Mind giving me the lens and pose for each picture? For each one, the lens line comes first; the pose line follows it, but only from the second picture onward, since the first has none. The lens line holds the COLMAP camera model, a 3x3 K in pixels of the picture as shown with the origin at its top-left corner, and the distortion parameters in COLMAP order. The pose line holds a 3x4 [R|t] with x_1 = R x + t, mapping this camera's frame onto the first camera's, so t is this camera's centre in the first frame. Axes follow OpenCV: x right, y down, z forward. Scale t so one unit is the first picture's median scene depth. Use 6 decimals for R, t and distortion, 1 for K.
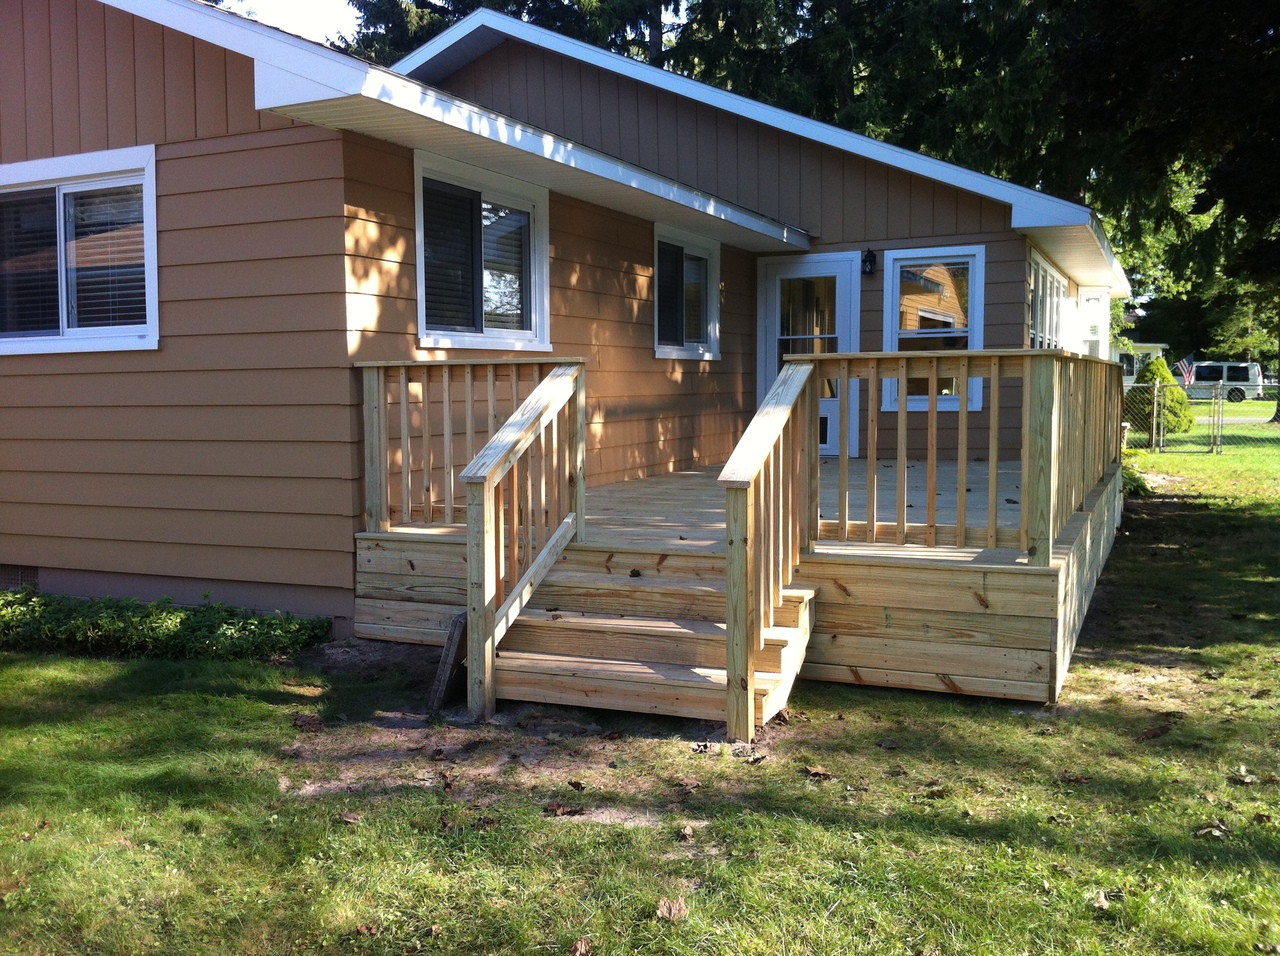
lens RADIAL K [[1205.7, 0, 640.0], [0, 1205.7, 478.0], [0, 0, 1]] dist [0.126900, -0.327581]
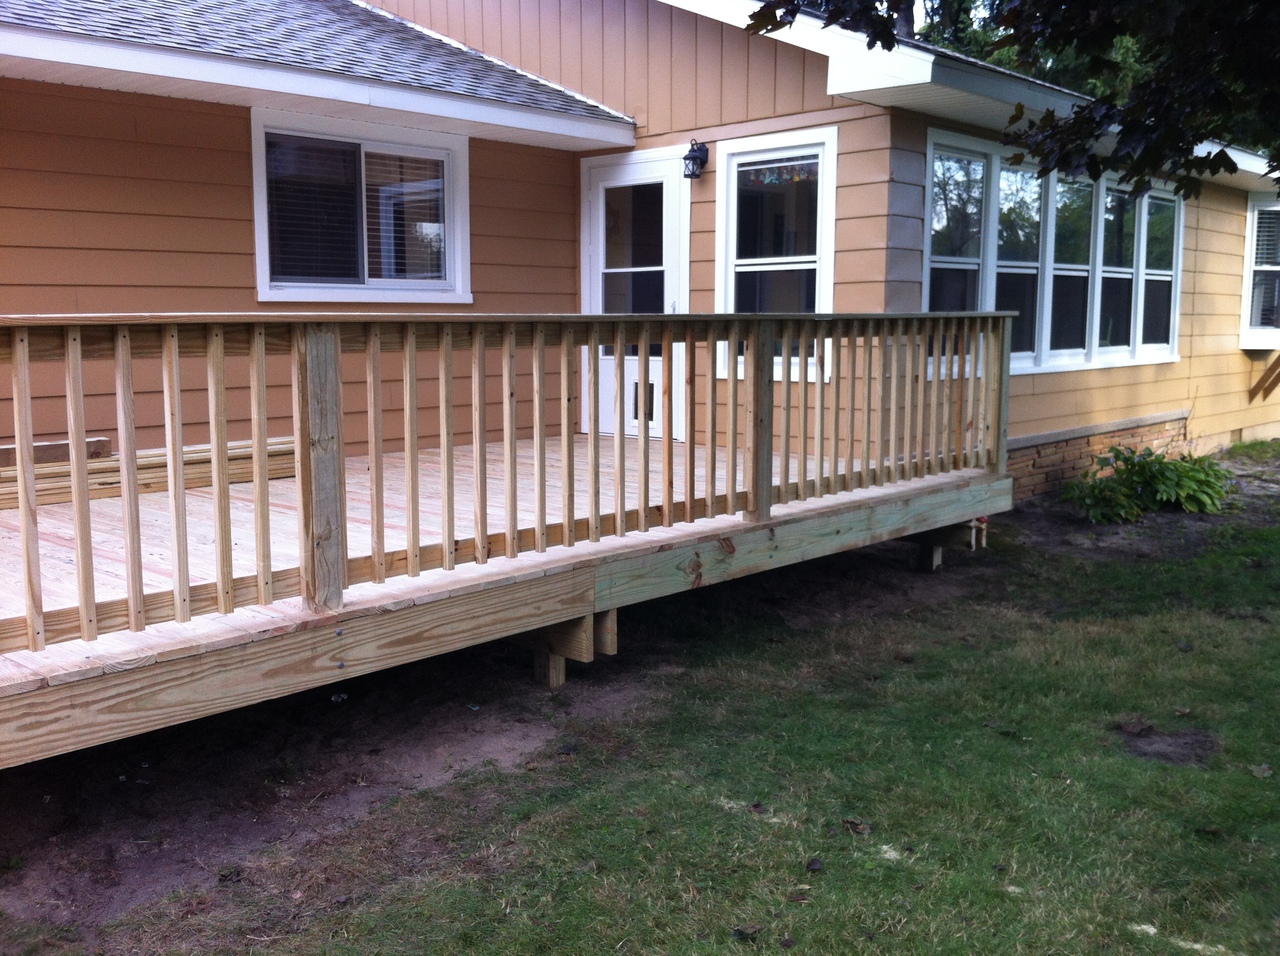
lens RADIAL K [[1205.7, 0, 640.0], [0, 1205.7, 478.0], [0, 0, 1]] dist [0.126900, -0.327581]
pose [[0.941798, 0.051565, -0.332201, 0.757490], [-0.031745, 0.997392, 0.064819, -0.079825], [0.334677, -0.050501, 0.940979, 0.637370]]
